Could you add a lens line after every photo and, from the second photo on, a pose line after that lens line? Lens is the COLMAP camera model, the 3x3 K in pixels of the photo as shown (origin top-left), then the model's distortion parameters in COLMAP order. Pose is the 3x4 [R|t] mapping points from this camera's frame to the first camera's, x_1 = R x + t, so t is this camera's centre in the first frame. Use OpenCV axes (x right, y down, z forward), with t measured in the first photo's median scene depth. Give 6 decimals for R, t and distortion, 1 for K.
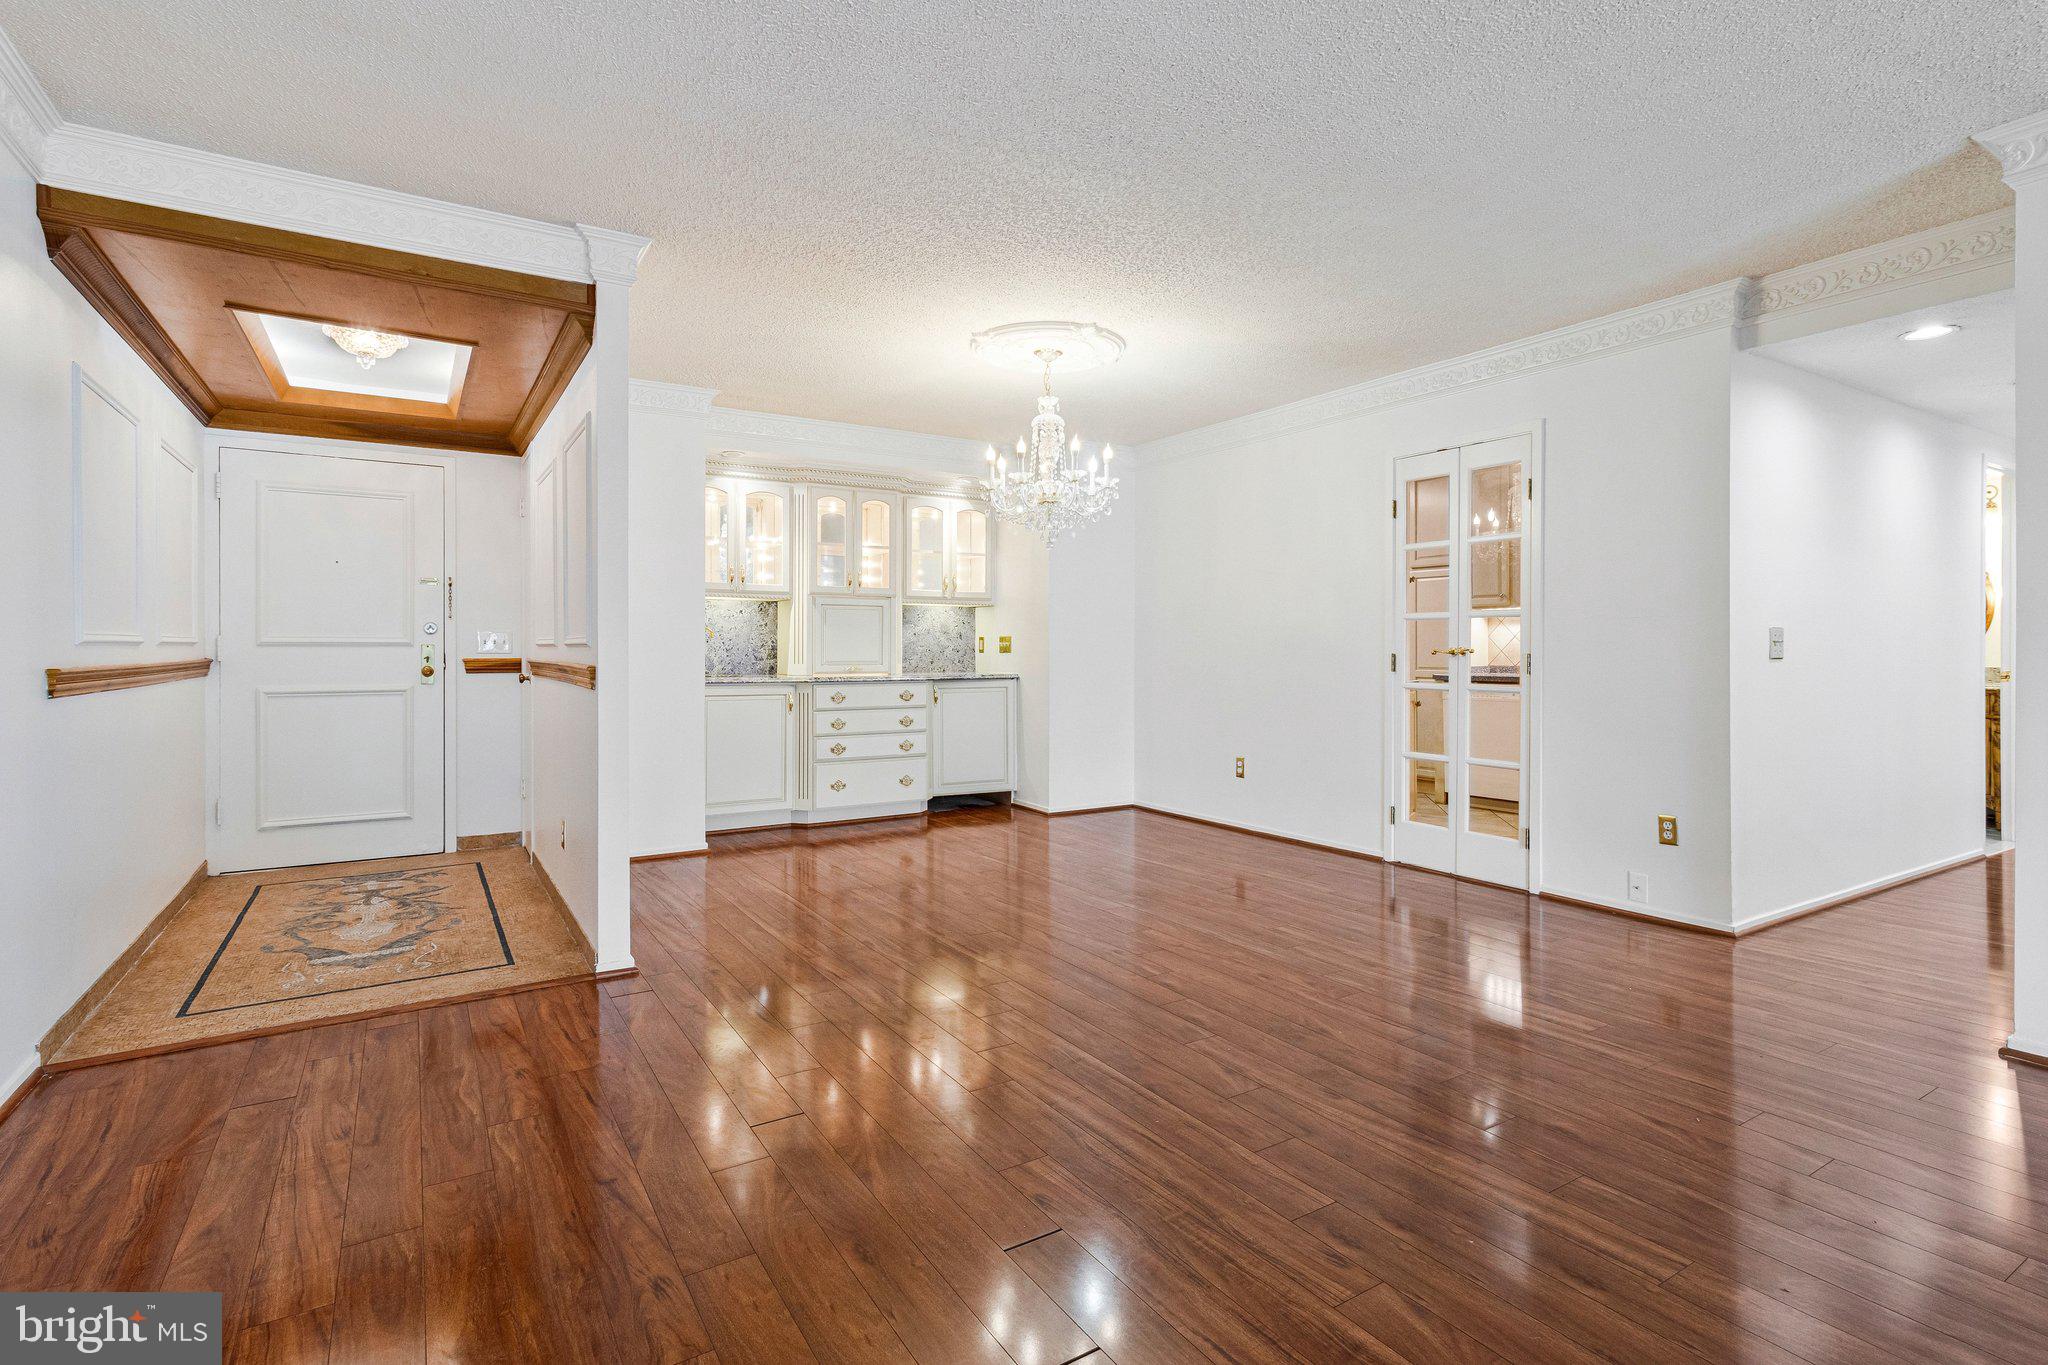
lens RADIAL K [[979.8, 0, 1029.8], [0, 979.8, 663.6], [0, 0, 1]] dist [0.006382, 0.000524]
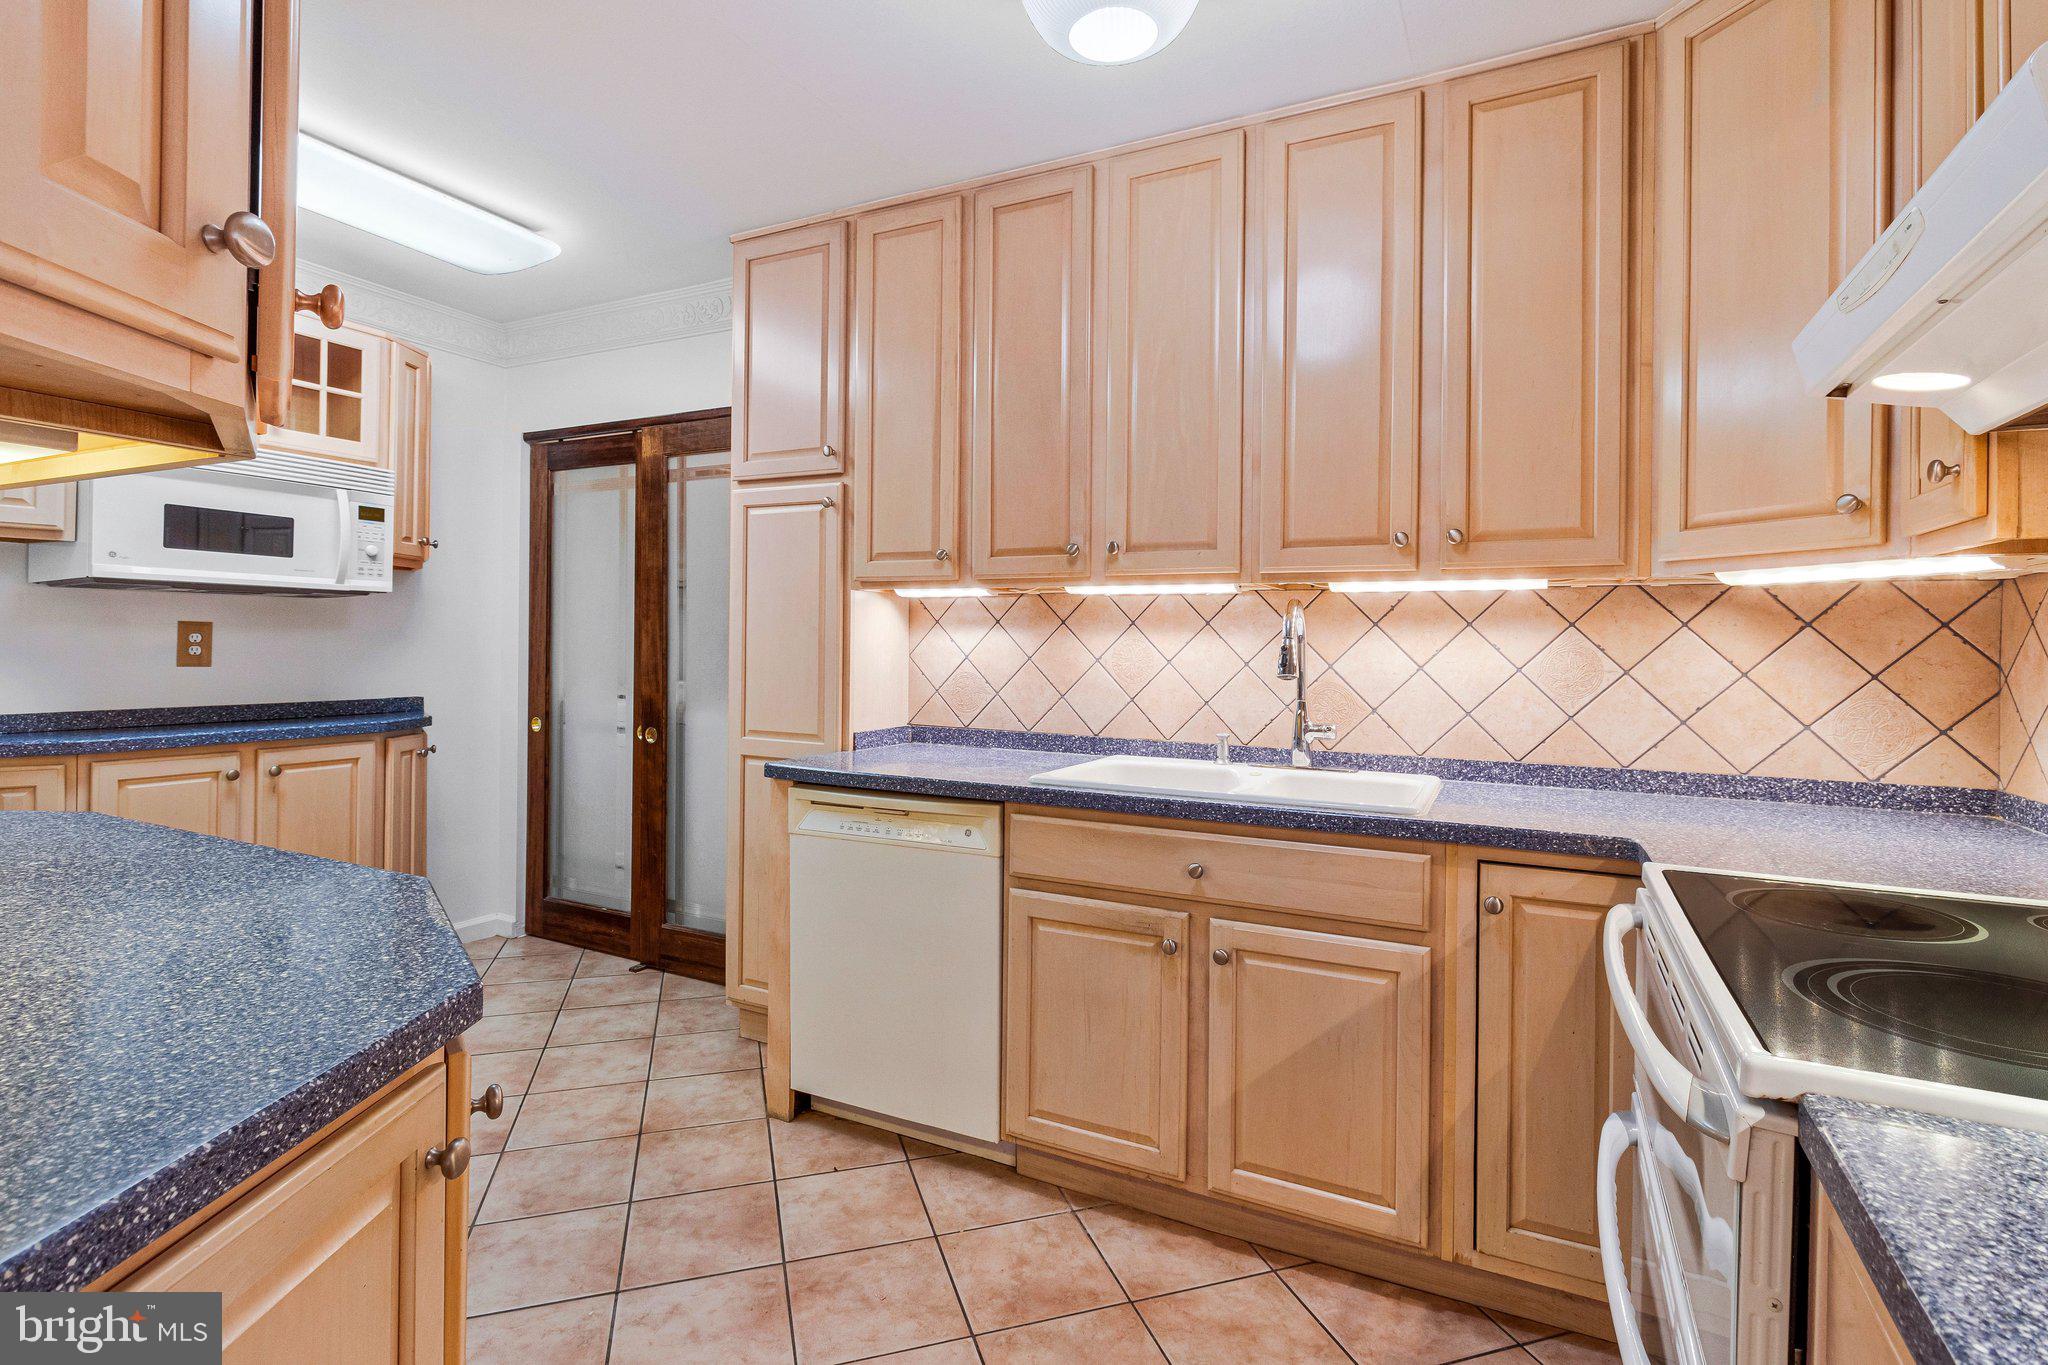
lens RADIAL K [[984.6, 0, 1026.5], [0, 984.6, 647.6], [0, 0, 1]] dist [0.000942, 0.000676]
pose [[0.859800, 0.010826, 0.510516, 0.341942], [-0.006887, 0.999930, -0.009606, -0.031647], [-0.510584, 0.004743, 0.859815, 0.710033]]
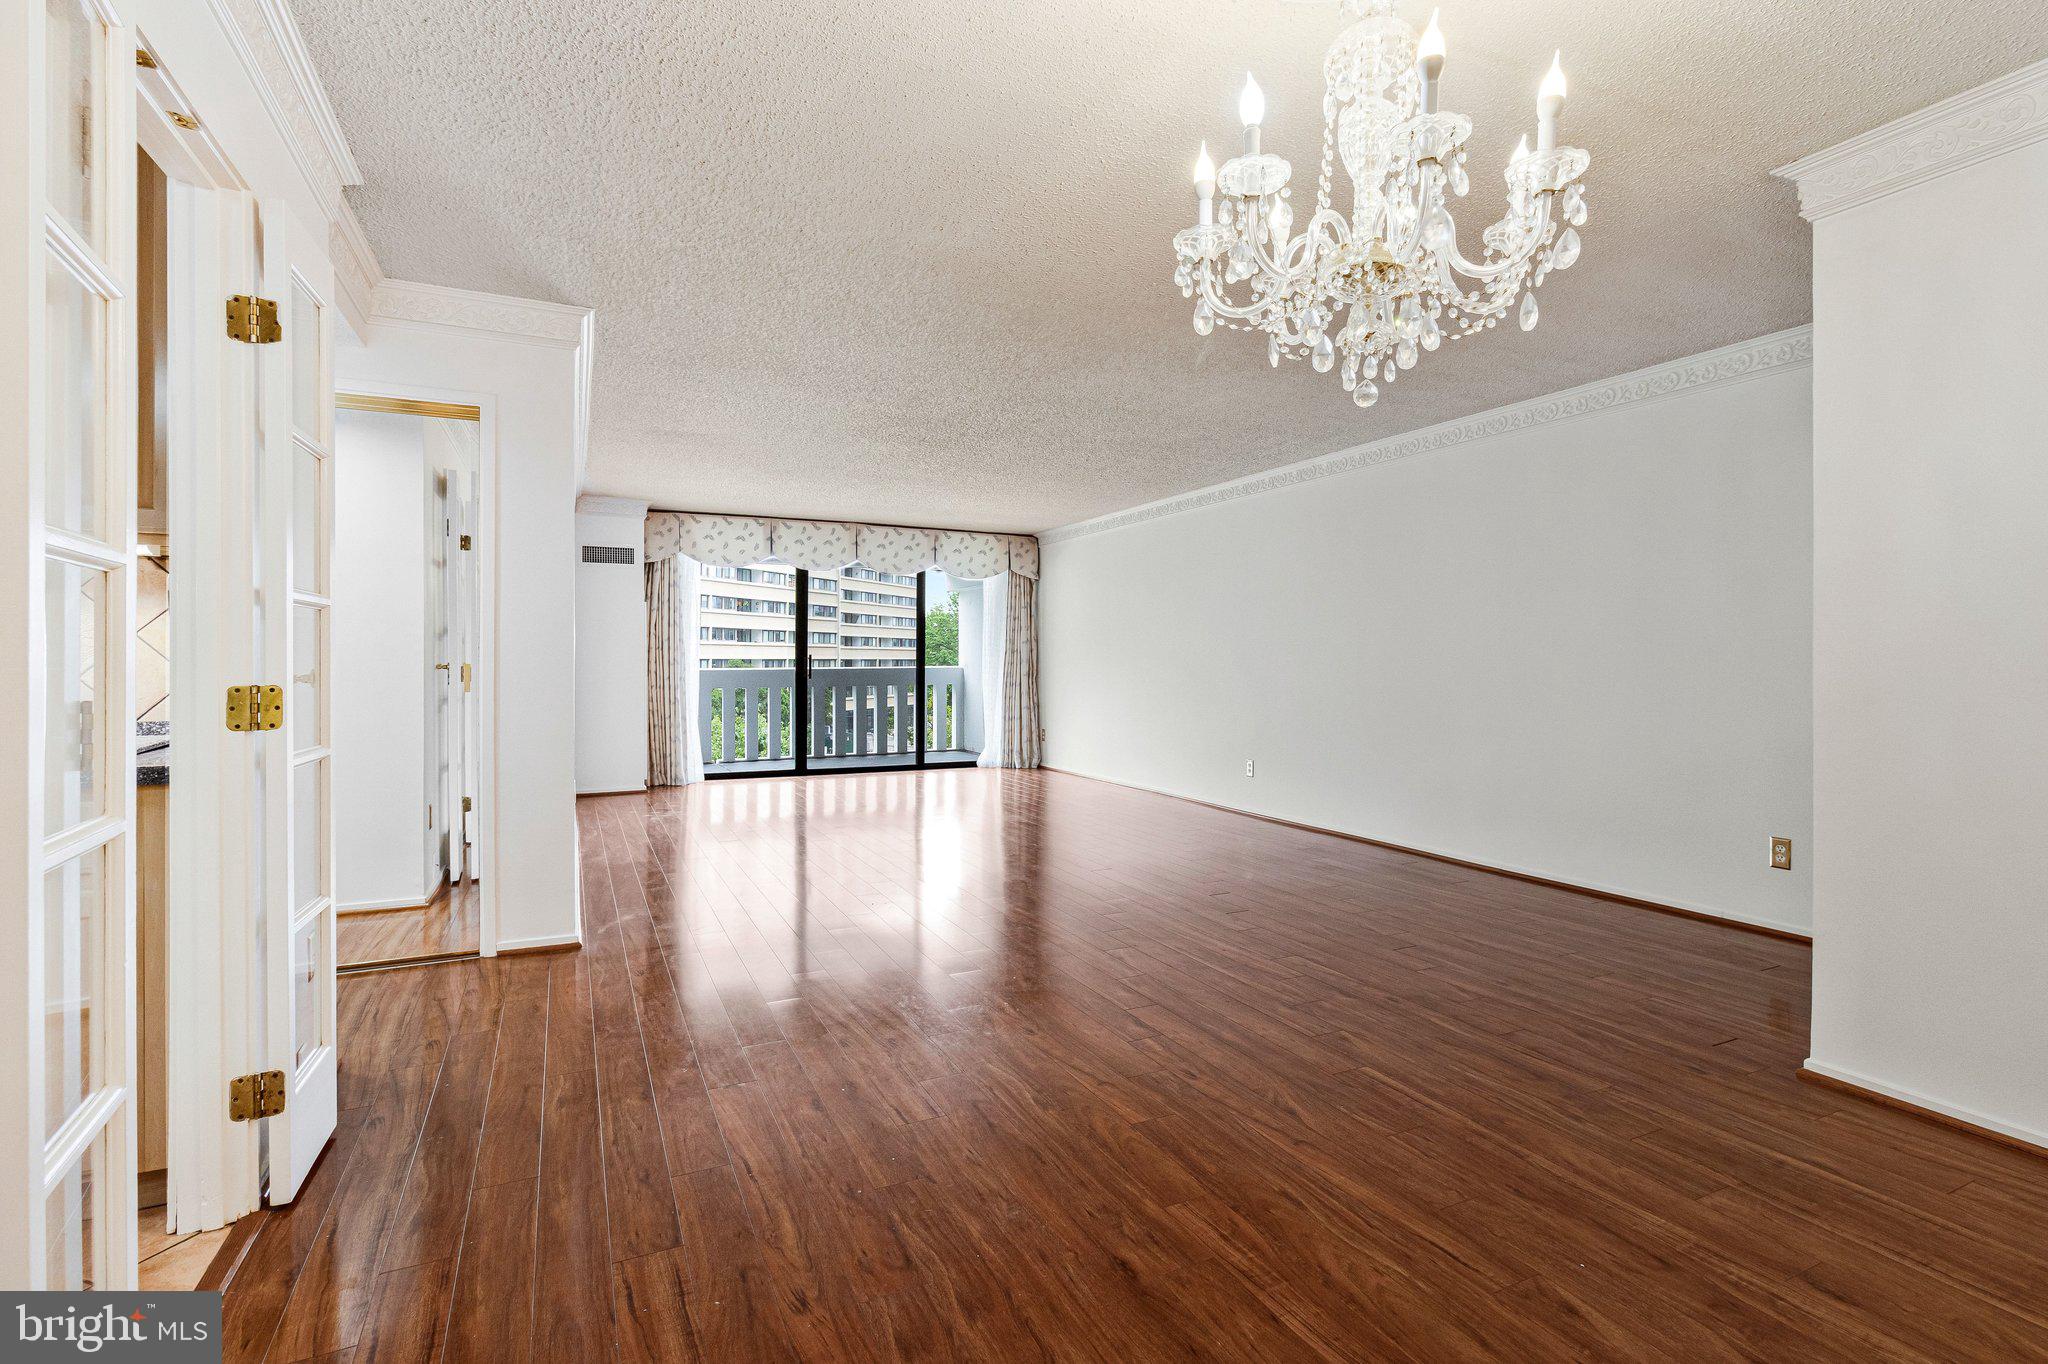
lens RADIAL K [[979.8, 0, 1029.8], [0, 979.8, 663.1], [0, 0, 1]] dist [0.006382, 0.000524]
pose [[-0.995036, -0.002467, 0.099487, 0.077212], [-0.000895, 0.999874, 0.015834, -0.017679], [-0.099514, 0.015666, -0.994913, 0.978195]]
